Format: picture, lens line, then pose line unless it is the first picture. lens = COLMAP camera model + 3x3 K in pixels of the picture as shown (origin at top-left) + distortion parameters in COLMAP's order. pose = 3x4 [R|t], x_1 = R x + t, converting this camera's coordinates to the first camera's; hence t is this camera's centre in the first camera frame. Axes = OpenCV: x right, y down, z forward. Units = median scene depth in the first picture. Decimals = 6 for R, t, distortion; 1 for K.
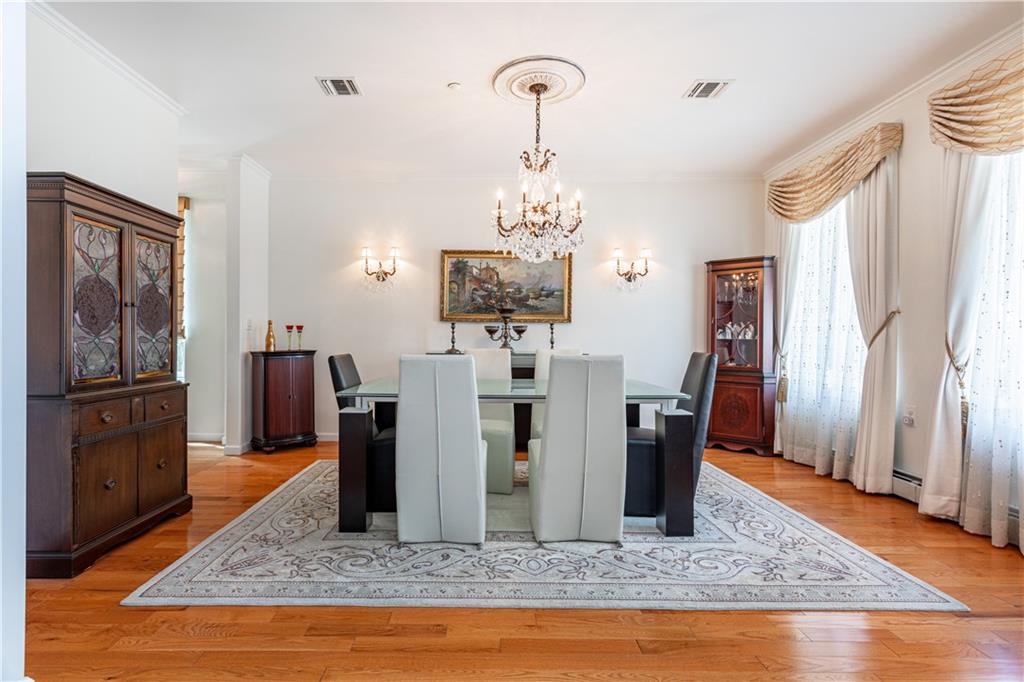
lens RADIAL K [[499.2, 0, 496.9], [0, 499.2, 341.6], [0, 0, 1]] dist [-0.000054, -0.000502]
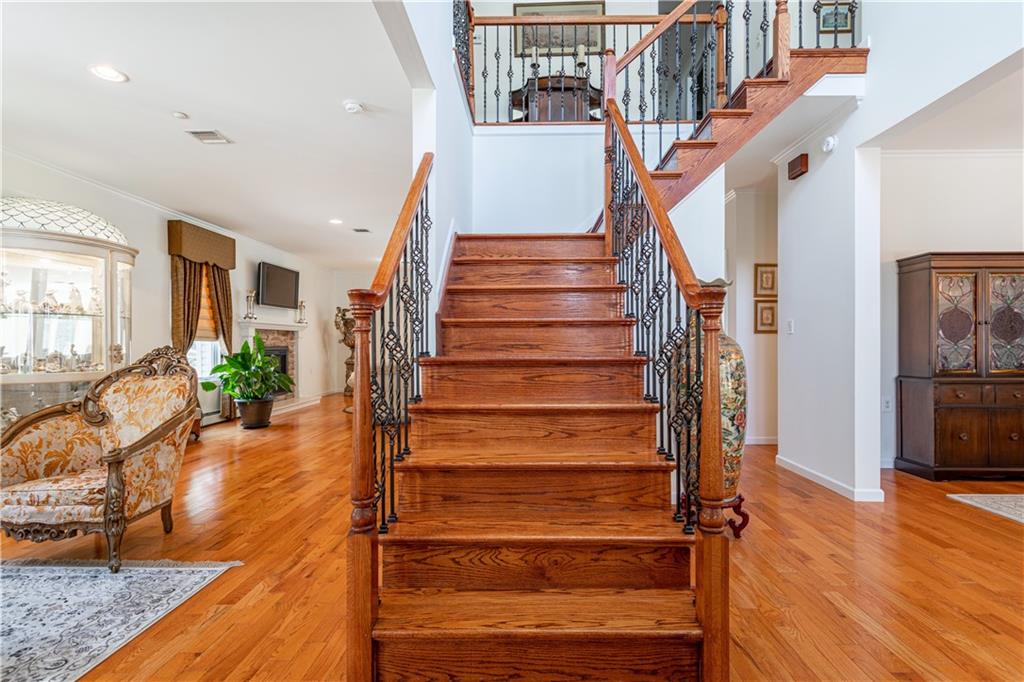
lens RADIAL K [[487.0, 0, 515.8], [0, 487.0, 344.7], [0, 0, 1]] dist [0.000859, 0.000101]
pose [[-0.025548, -0.006721, -0.999651, 0.809842], [-0.004974, 0.999966, -0.006596, 0.008302], [0.999661, 0.004804, -0.025581, -0.385237]]
